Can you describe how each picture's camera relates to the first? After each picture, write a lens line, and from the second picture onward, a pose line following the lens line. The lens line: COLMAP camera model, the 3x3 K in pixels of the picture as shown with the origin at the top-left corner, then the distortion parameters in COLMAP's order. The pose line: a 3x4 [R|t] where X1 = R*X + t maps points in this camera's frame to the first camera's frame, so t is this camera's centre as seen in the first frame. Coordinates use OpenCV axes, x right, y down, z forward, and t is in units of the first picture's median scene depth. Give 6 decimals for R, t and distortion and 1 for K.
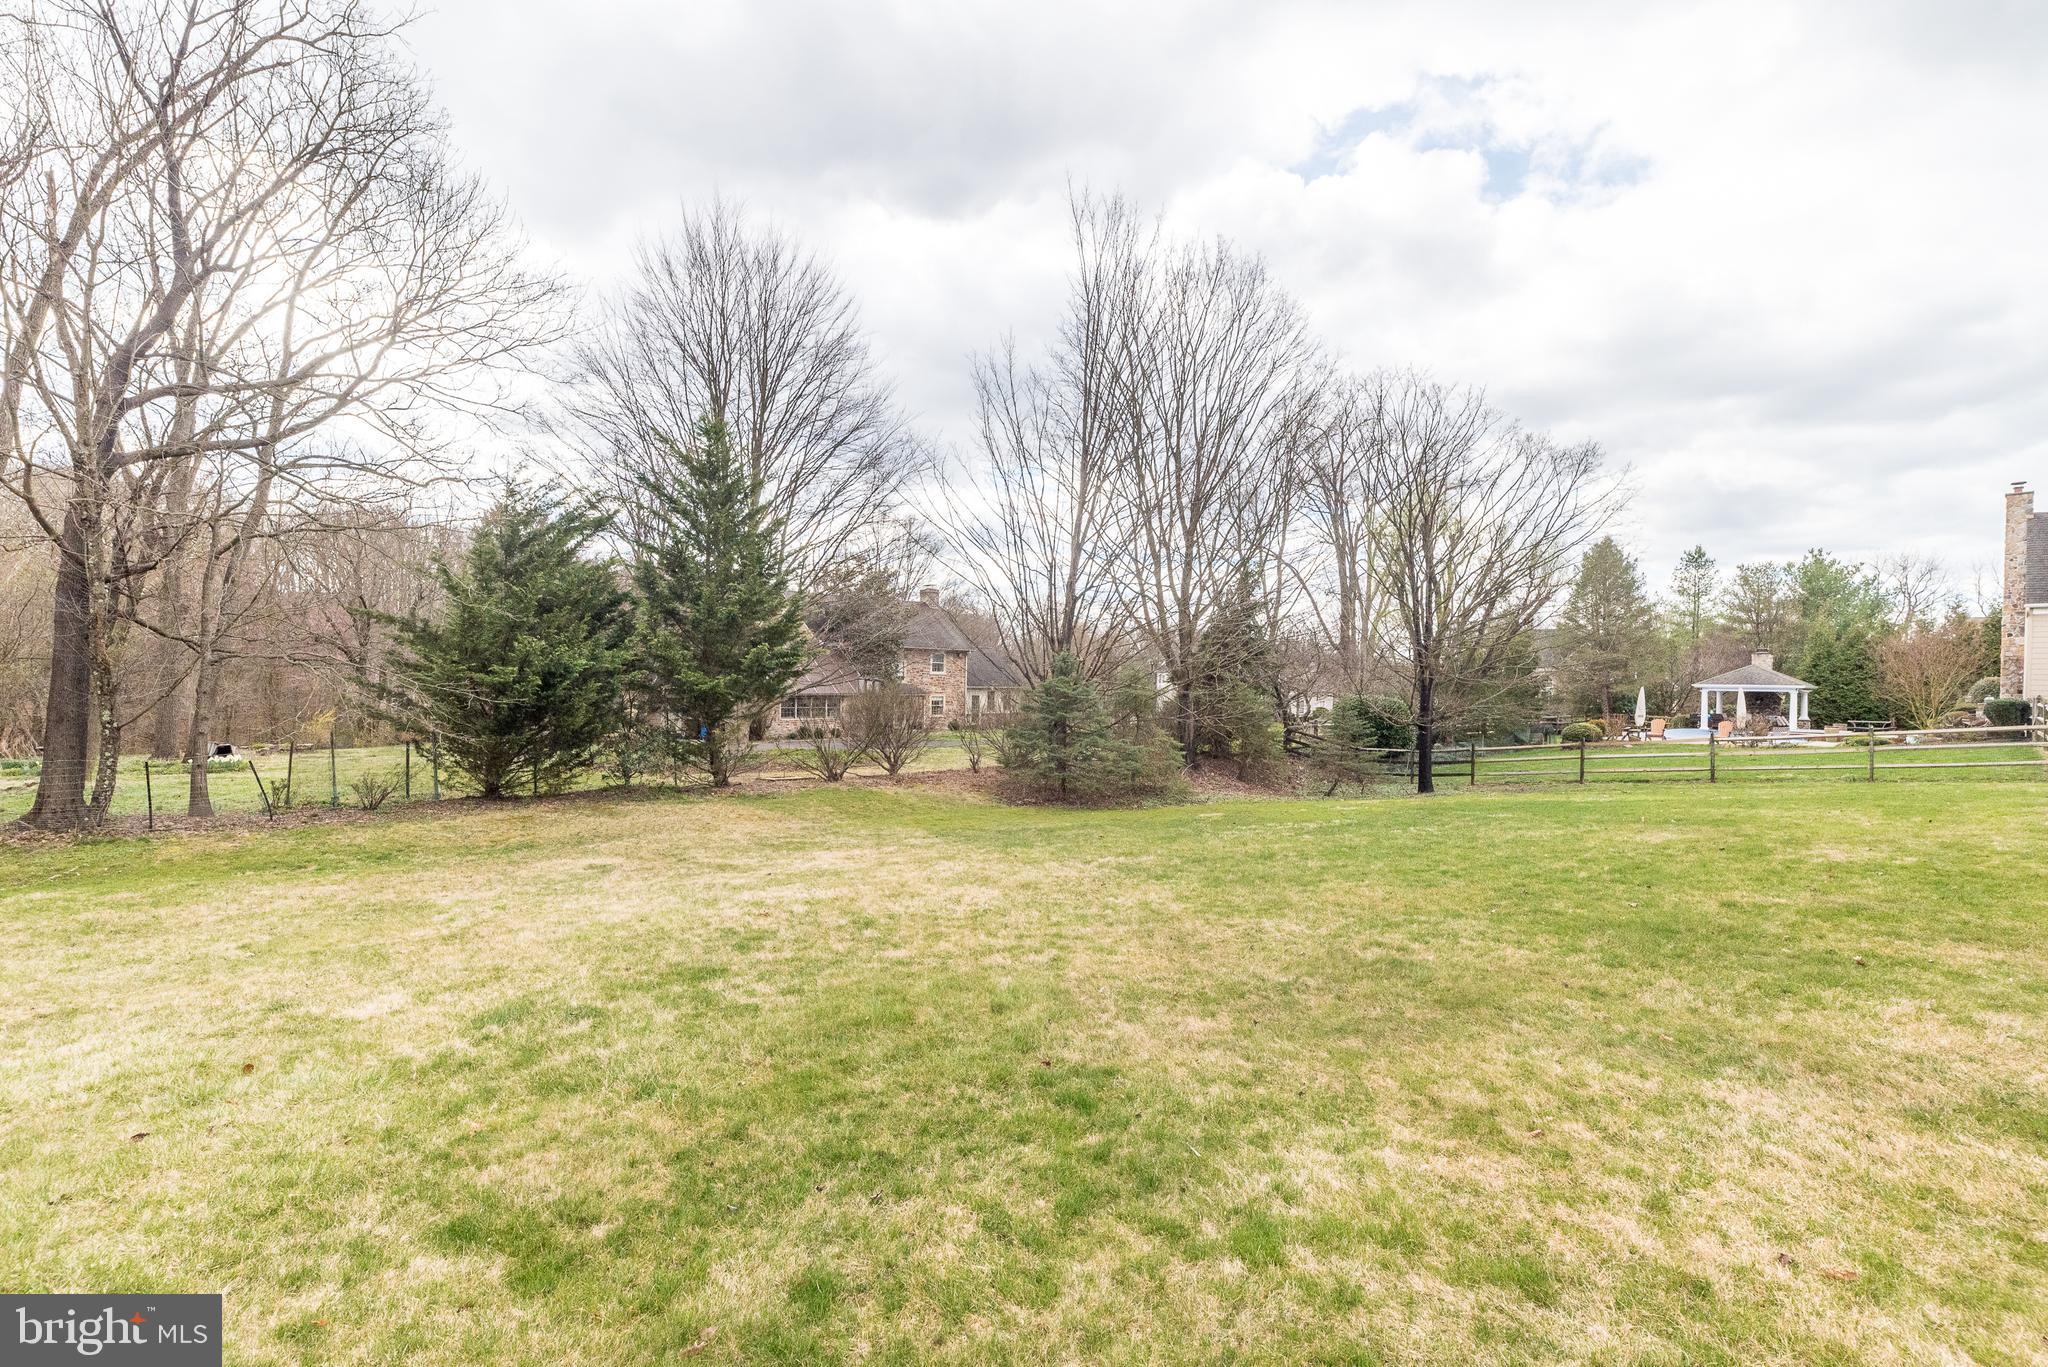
lens RADIAL K [[900.5, 0, 1026.4], [0, 900.5, 688.2], [0, 0, 1]] dist [0.000260, -0.000033]
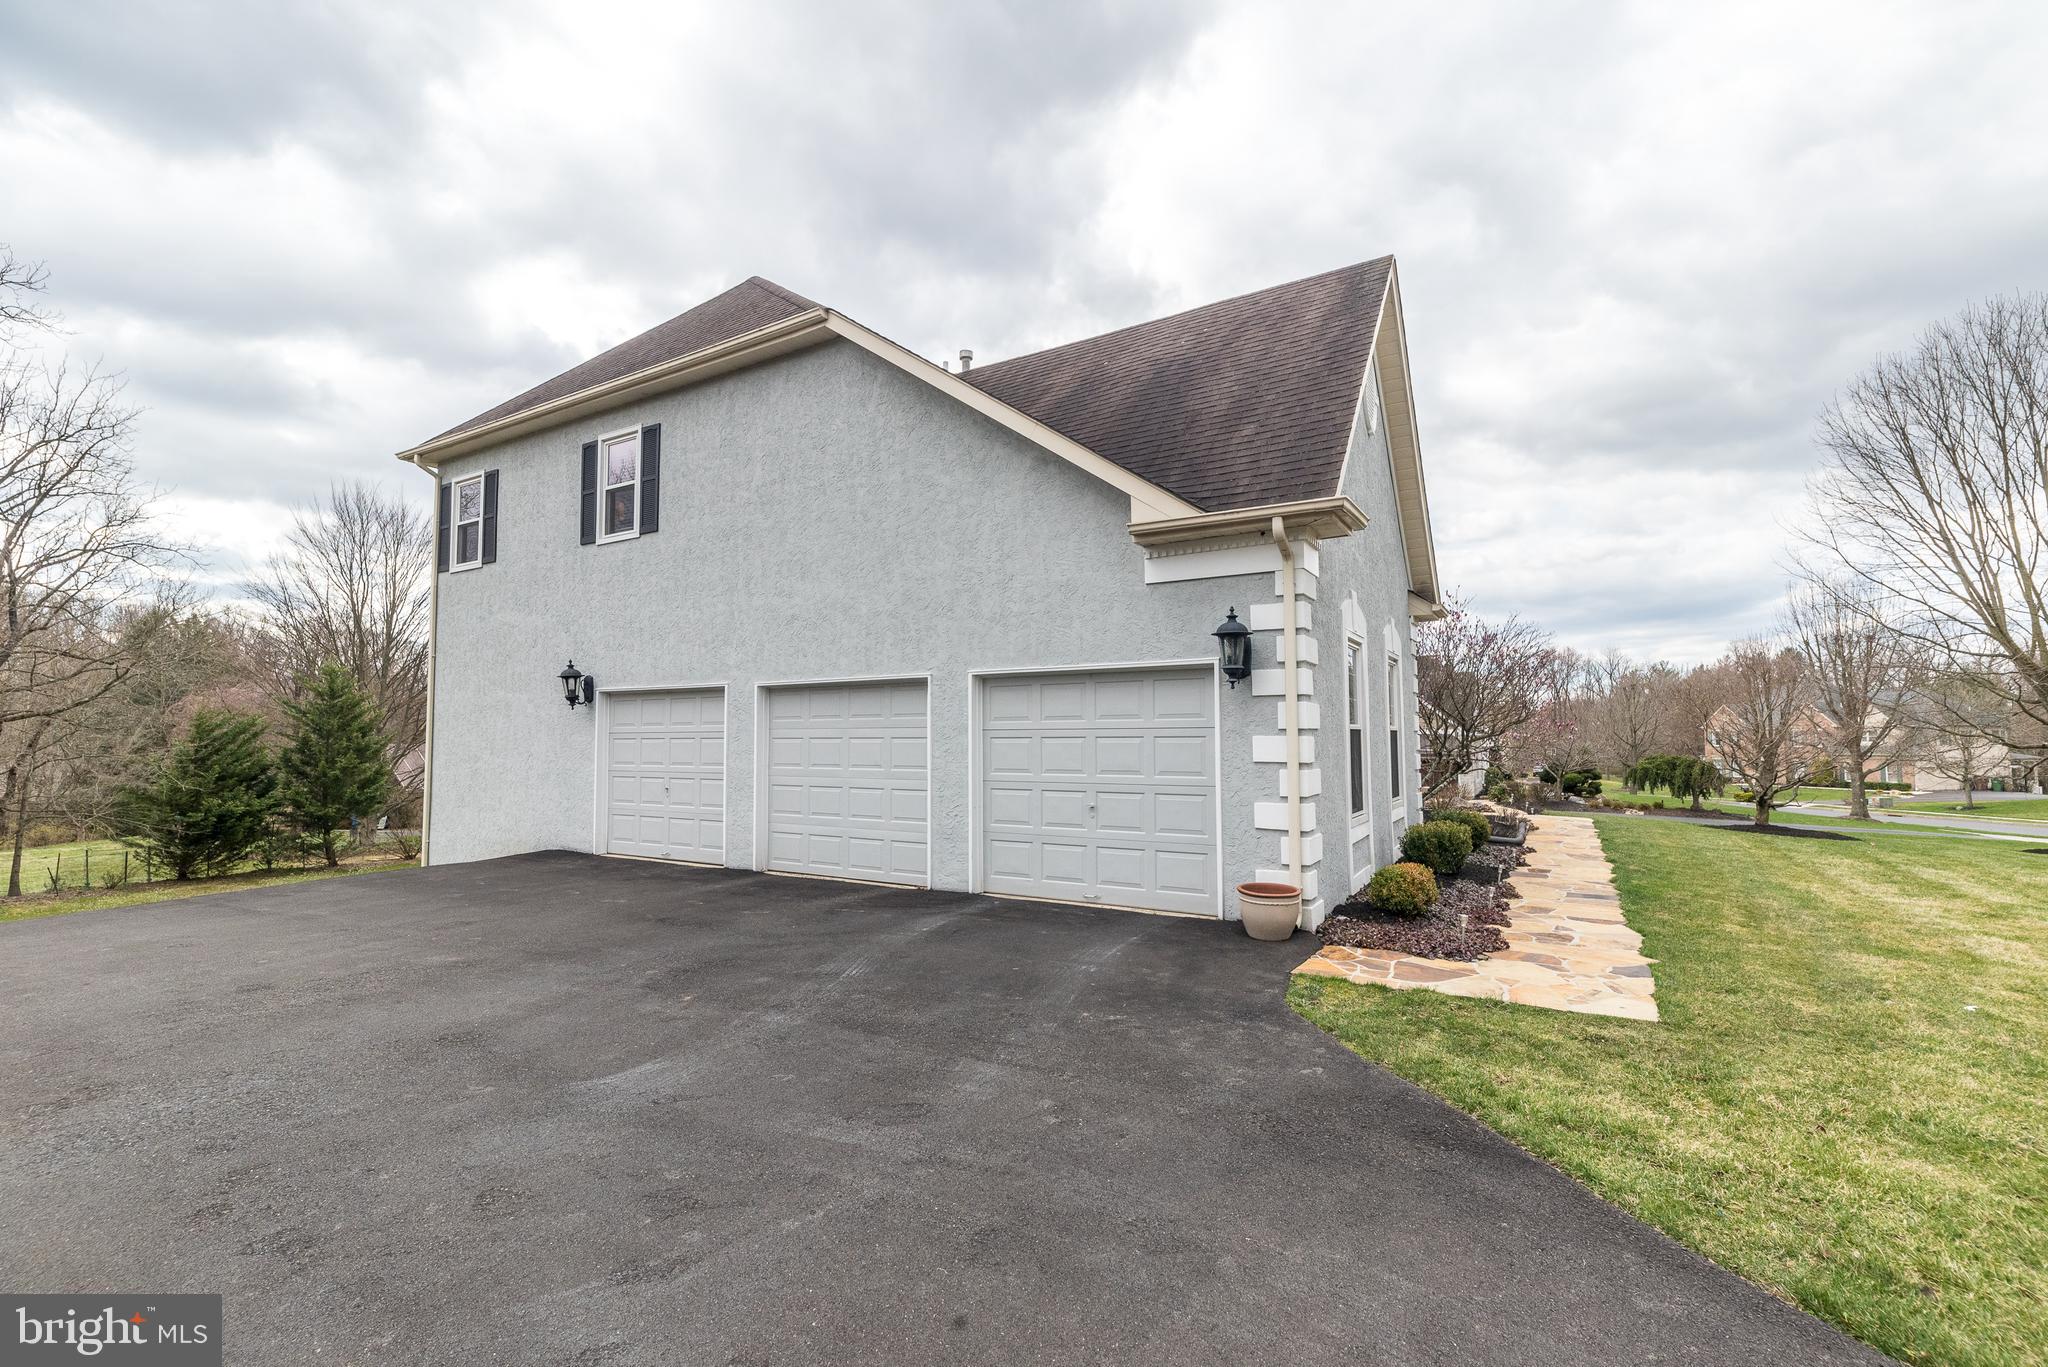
lens RADIAL K [[900.5, 0, 1020.3], [0, 900.5, 674.9], [0, 0, 1]] dist [0.000260, -0.000033]
pose [[0.969724, 0.004661, 0.244157, 0.638242], [0.011471, 0.997845, -0.064606, -0.162501], [-0.243932, 0.065451, 0.967581, -1.265746]]
